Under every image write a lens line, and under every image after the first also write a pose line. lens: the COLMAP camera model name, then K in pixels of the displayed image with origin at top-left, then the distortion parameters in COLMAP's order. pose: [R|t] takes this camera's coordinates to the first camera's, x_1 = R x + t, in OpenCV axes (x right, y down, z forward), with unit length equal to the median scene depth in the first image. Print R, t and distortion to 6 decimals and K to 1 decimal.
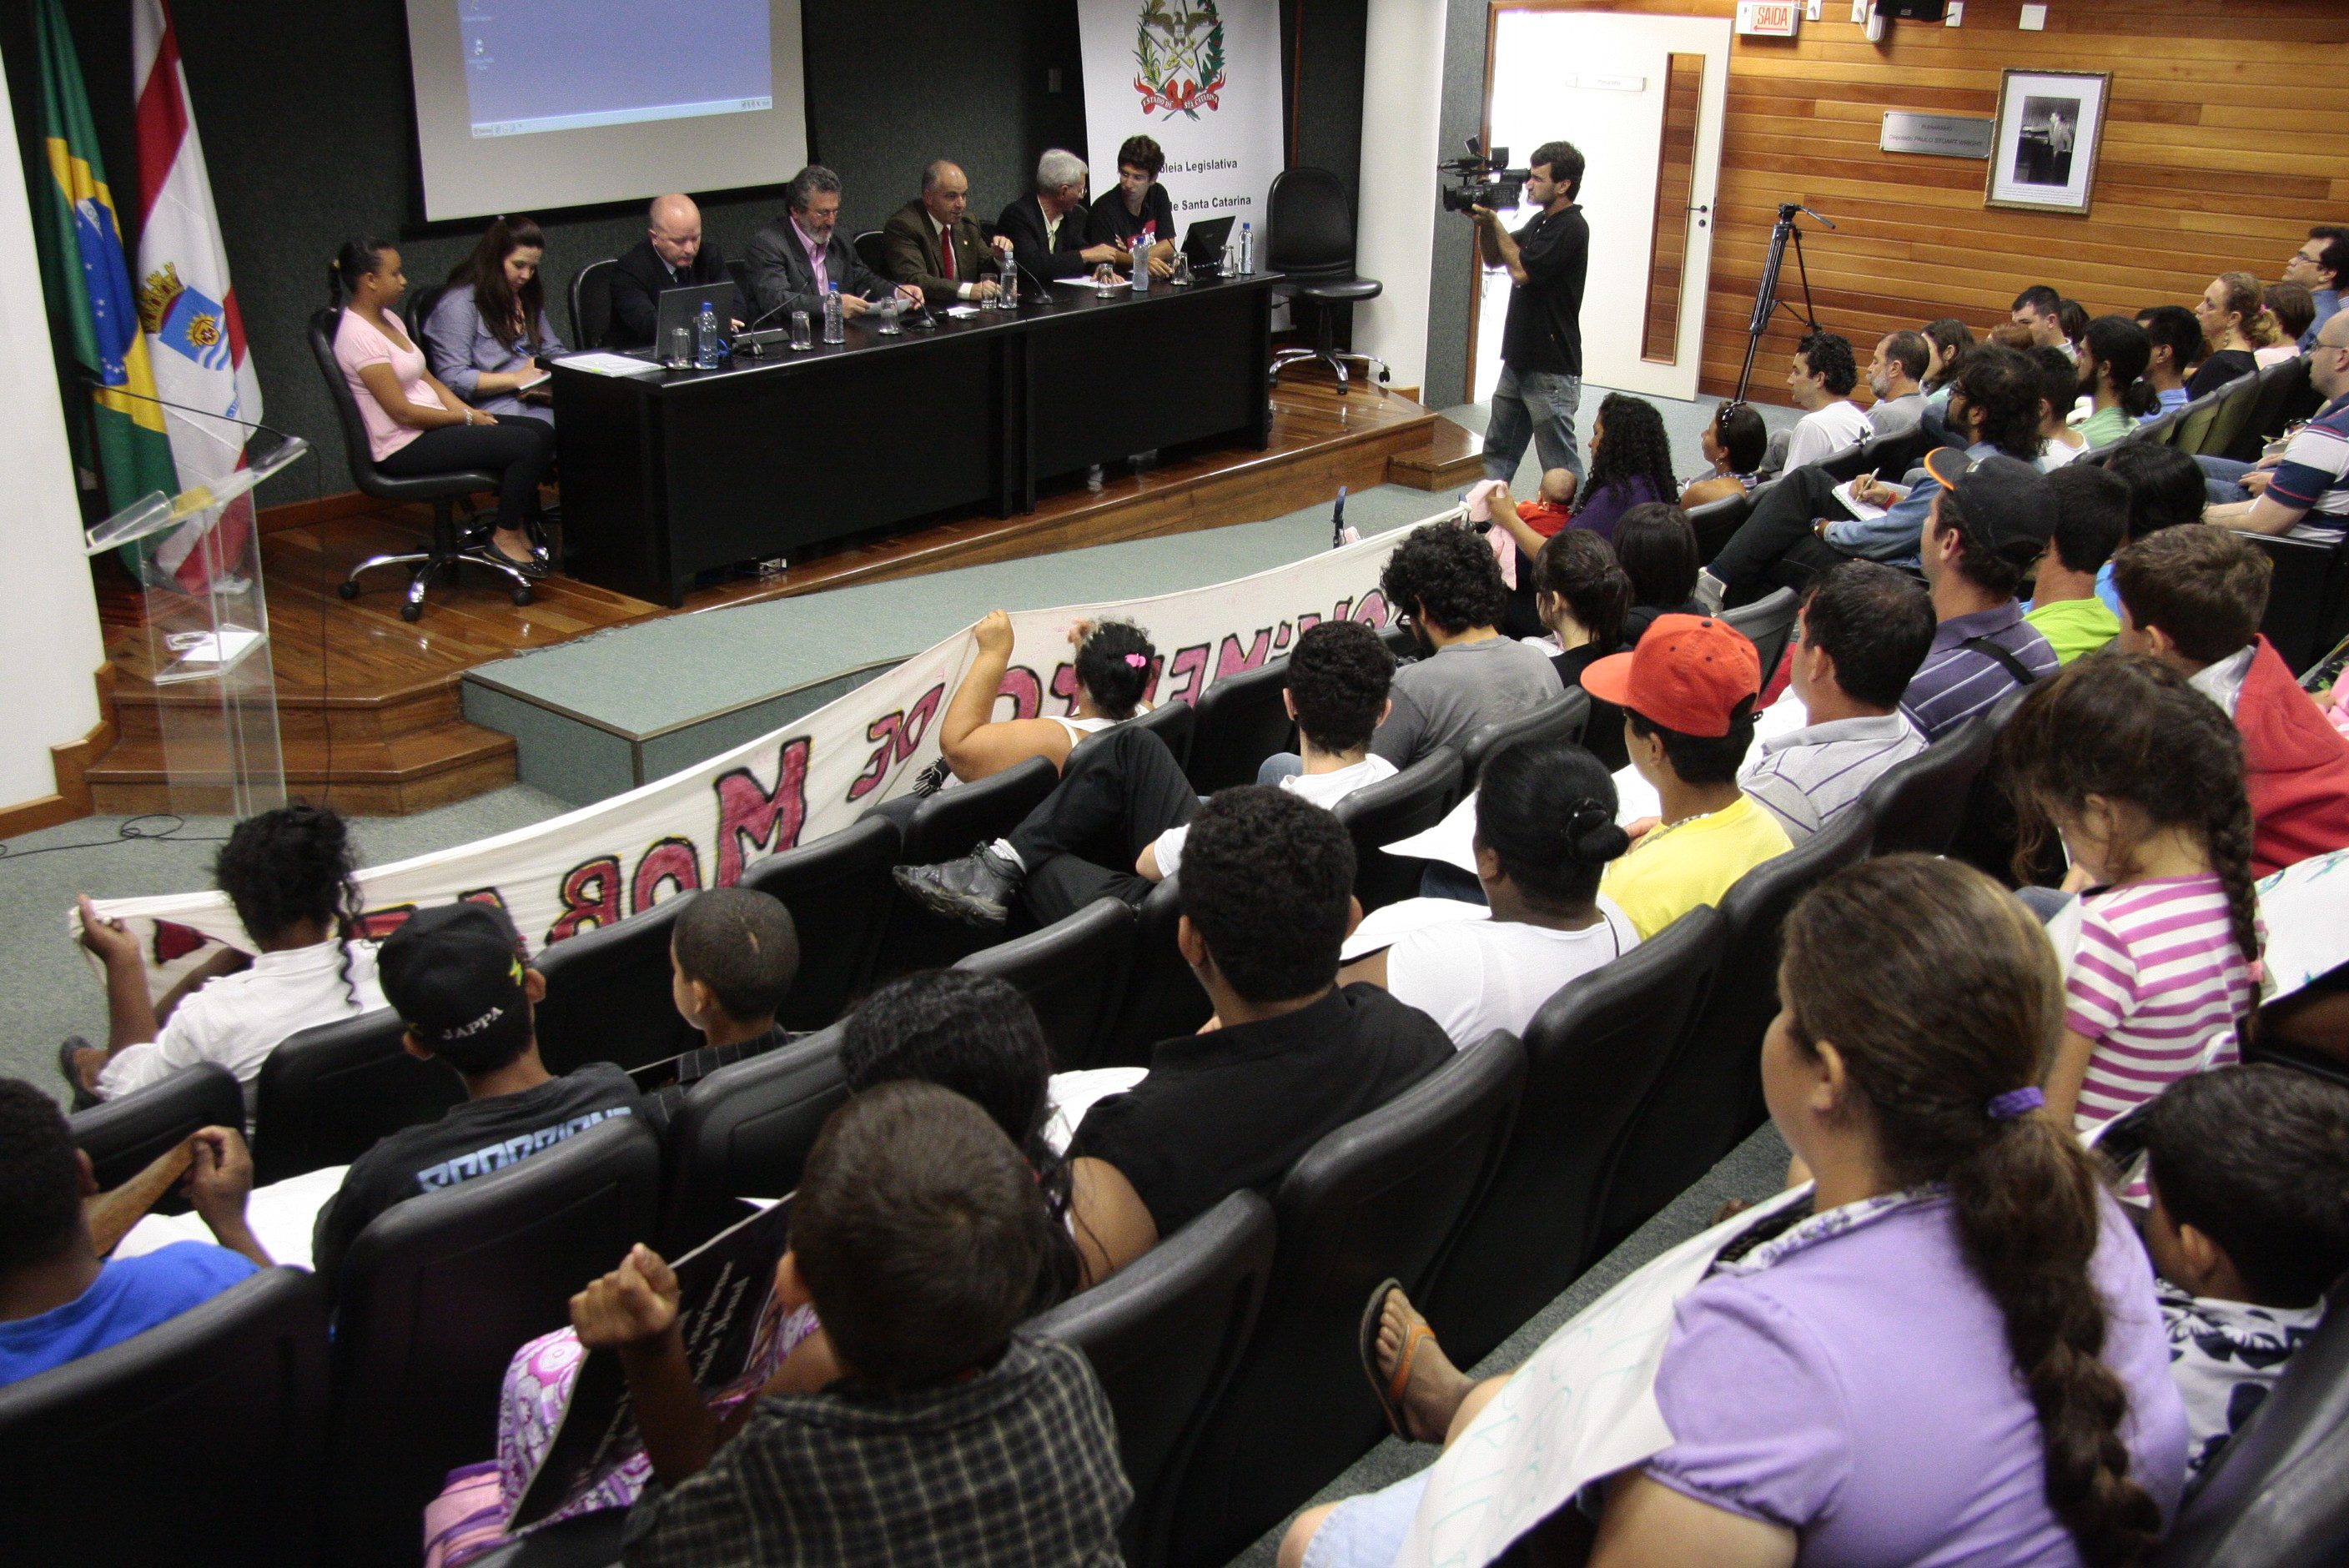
lens RADIAL K [[2352.5, 0, 1174.5], [0, 2352.5, 784.0], [0, 0, 1]] dist [-0.167763, 0.479599]
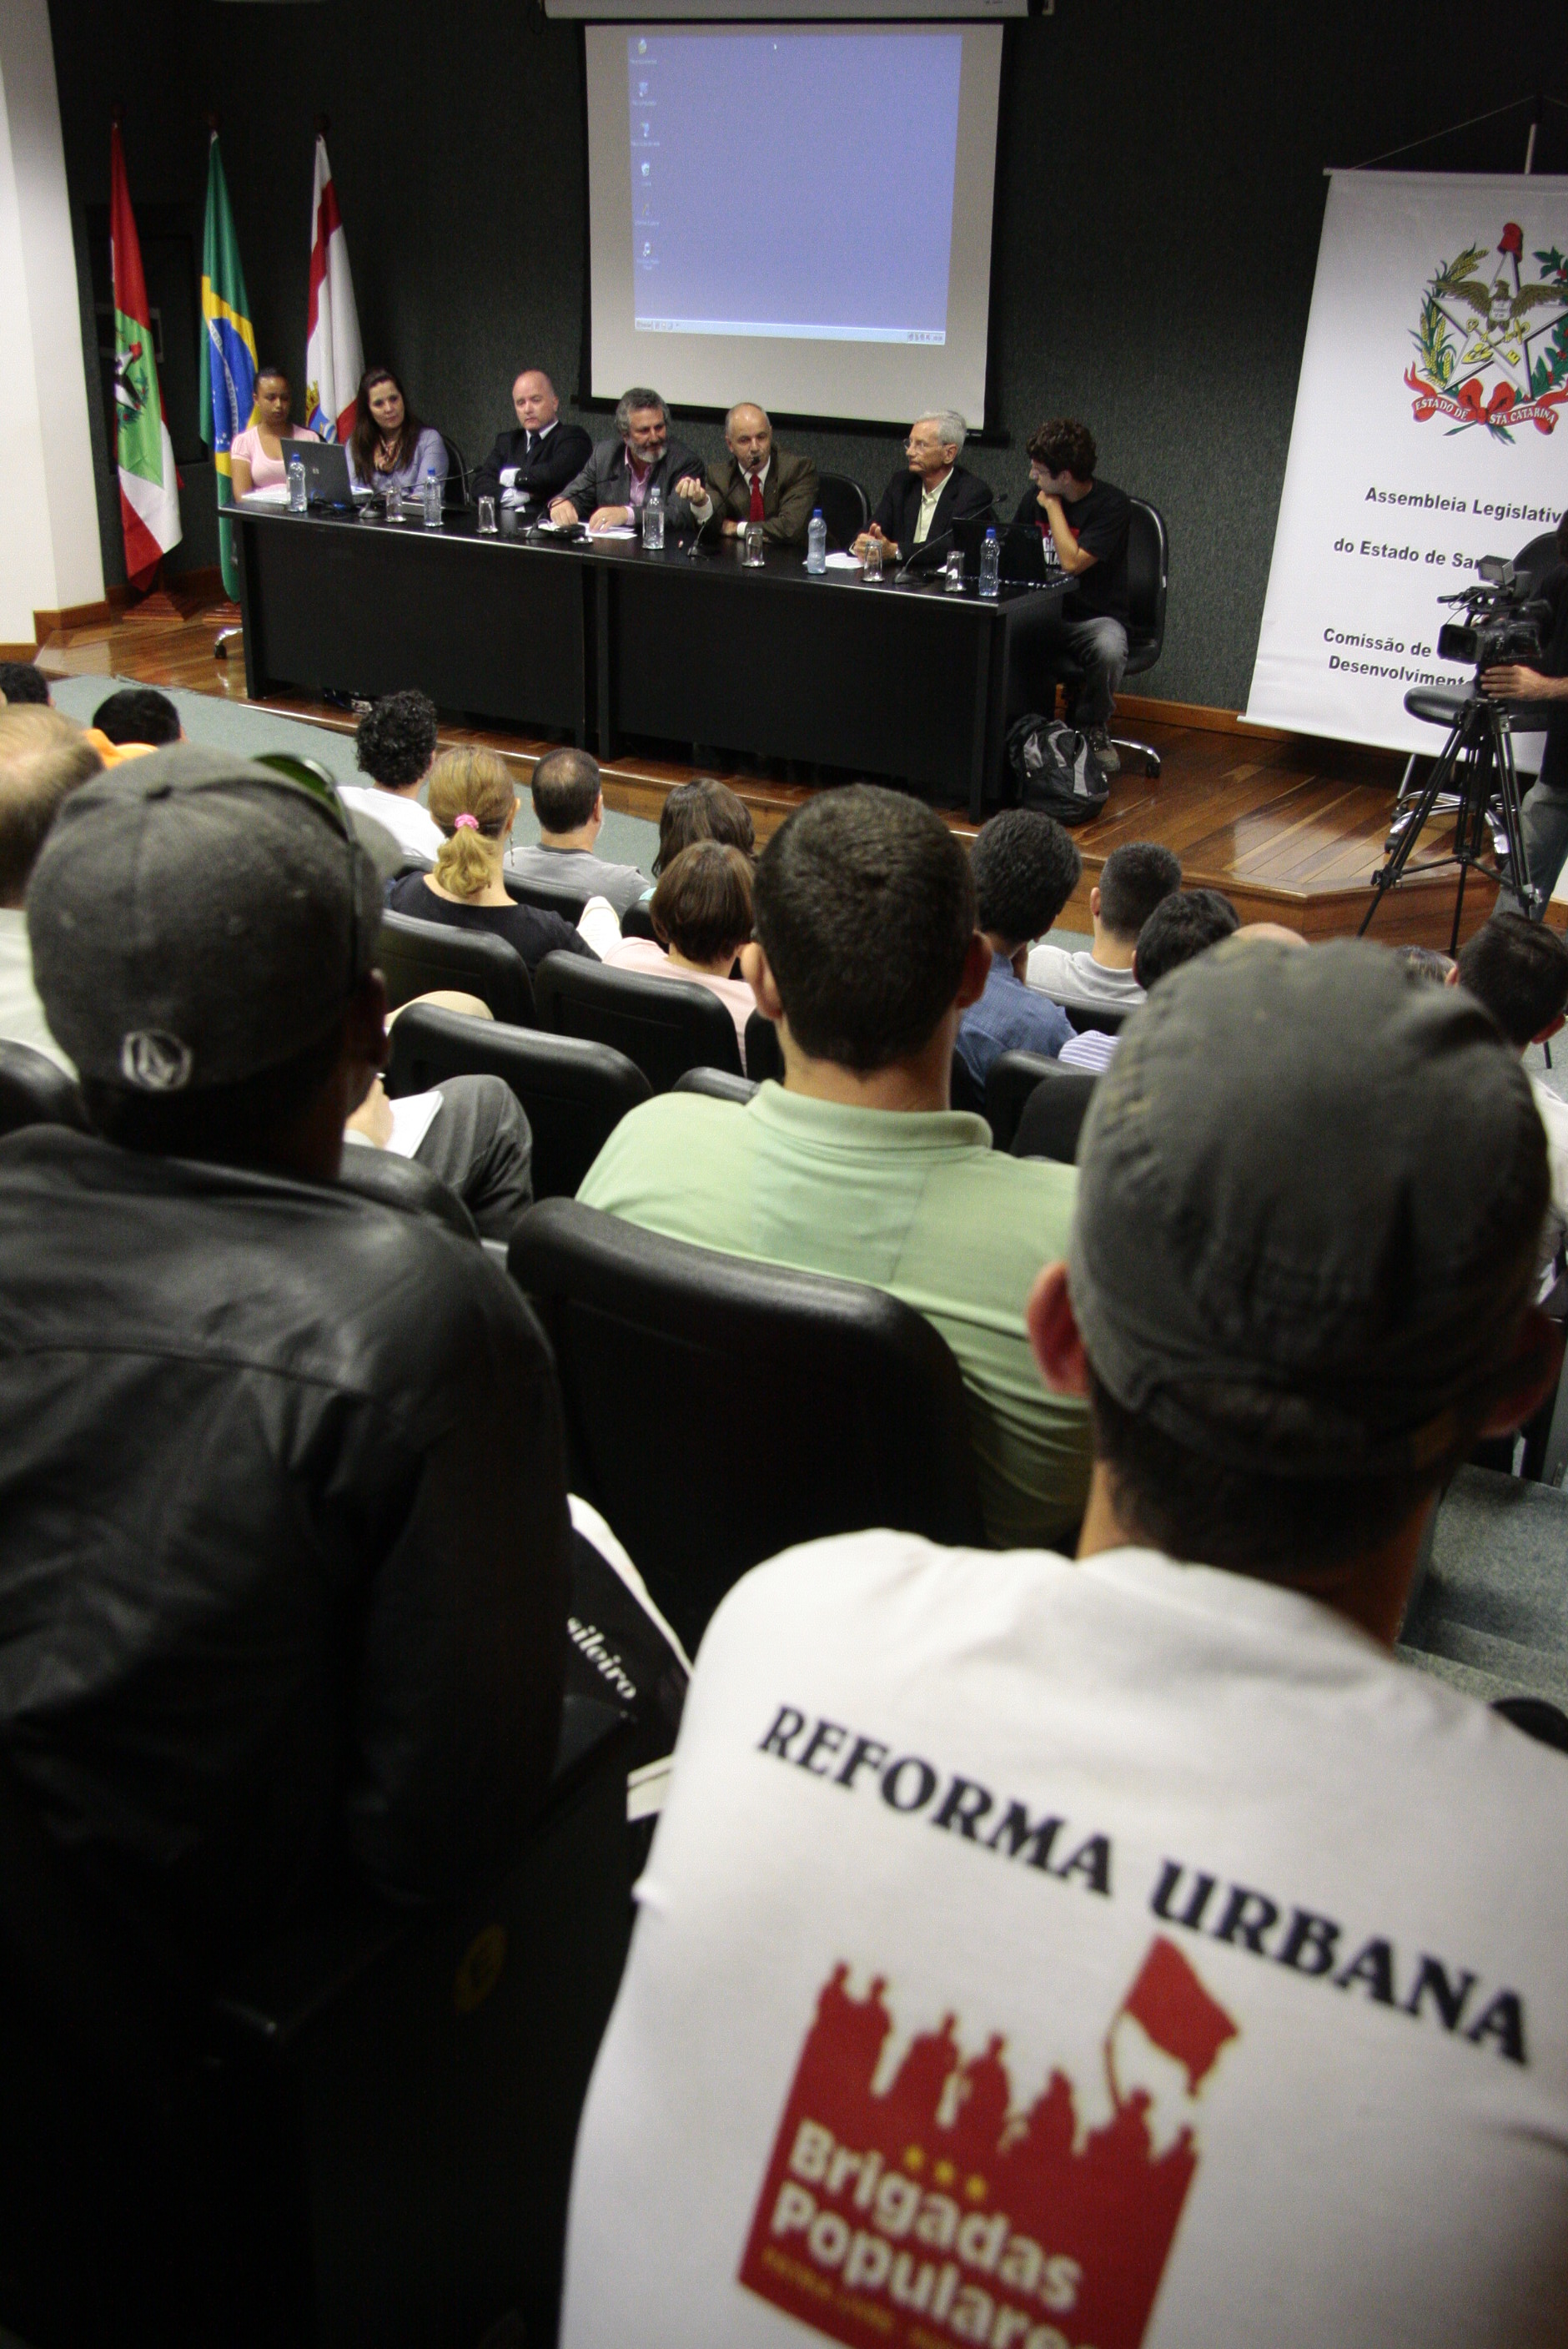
lens RADIAL K [[2310.0, 0, 784.0], [0, 2310.0, 1174.5], [0, 0, 1]] dist [-0.004885, 0.033760]
pose [[0.158035, 0.391228, -0.906623, 0.825618], [-0.370653, 0.874524, 0.312768, -0.273363], [0.915227, 0.286615, 0.283216, 0.793614]]
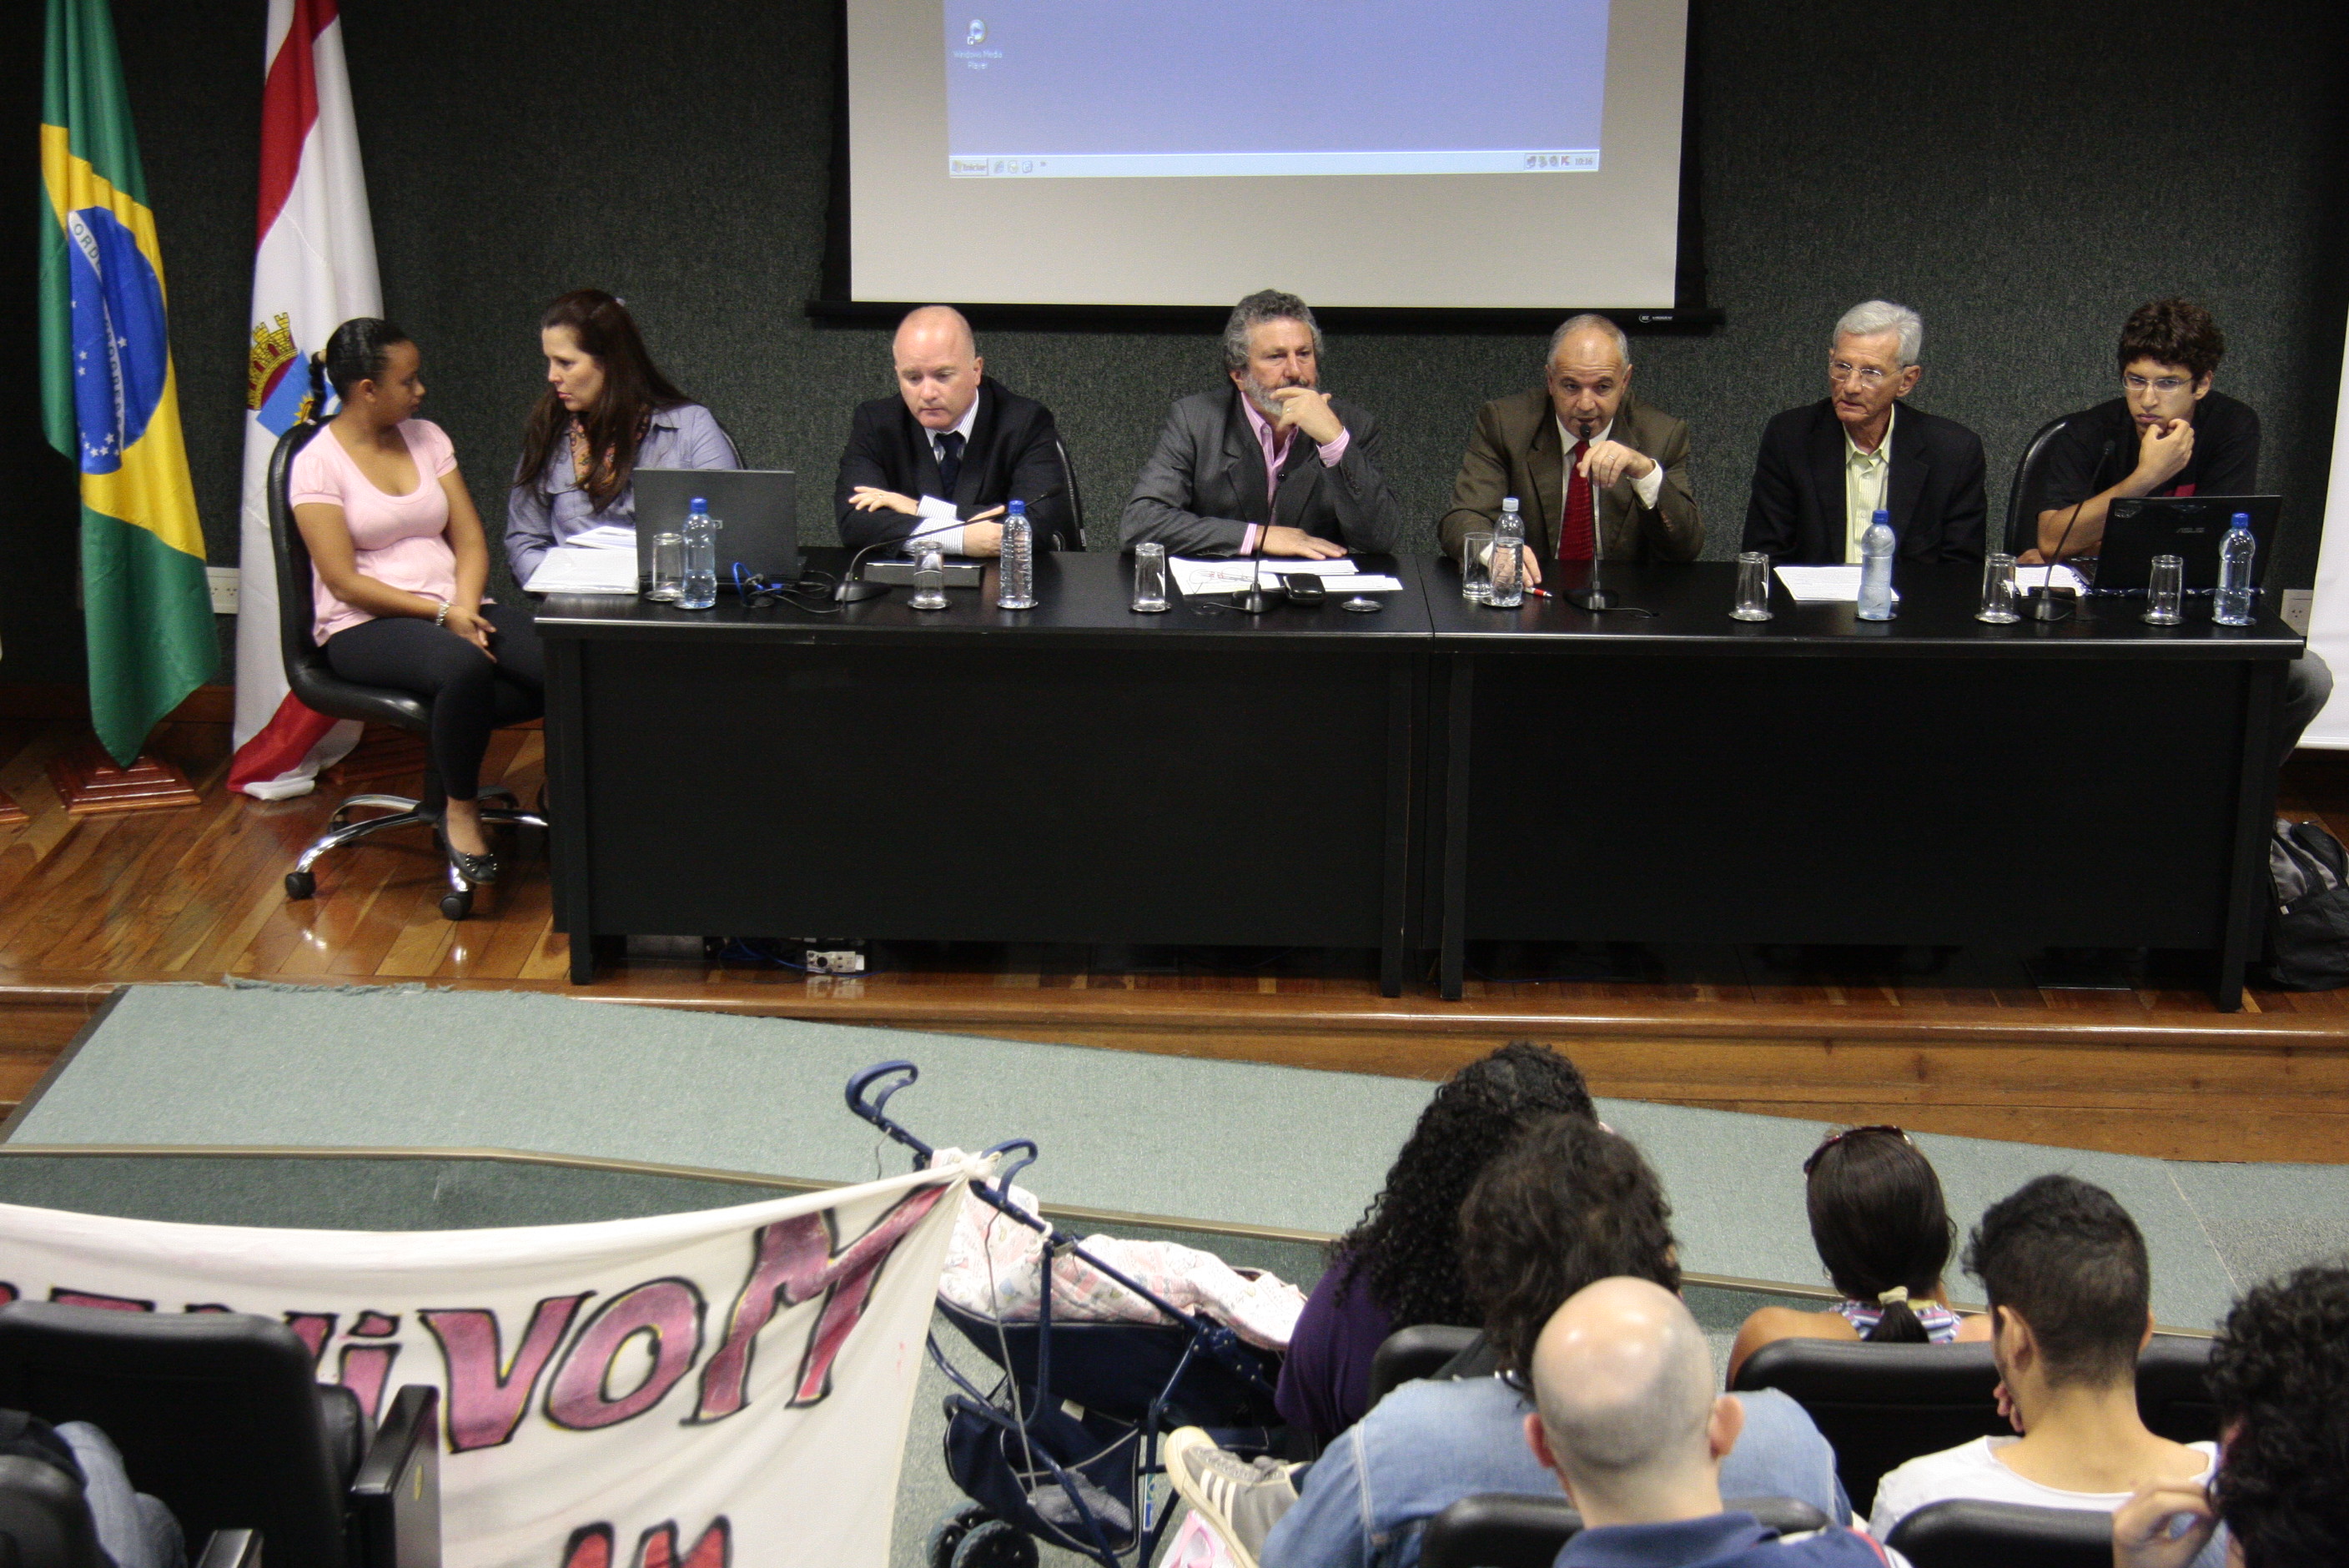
lens RADIAL K [[3919.3, 0, 1174.5], [0, 3919.3, 784.0], [0, 0, 1]] dist [0.219509, -0.027173]
pose [[0.622313, 0.207600, -0.754737, 0.506792], [-0.278118, 0.959919, 0.034717, -0.162690], [0.731694, 0.188302, 0.655108, 0.359470]]
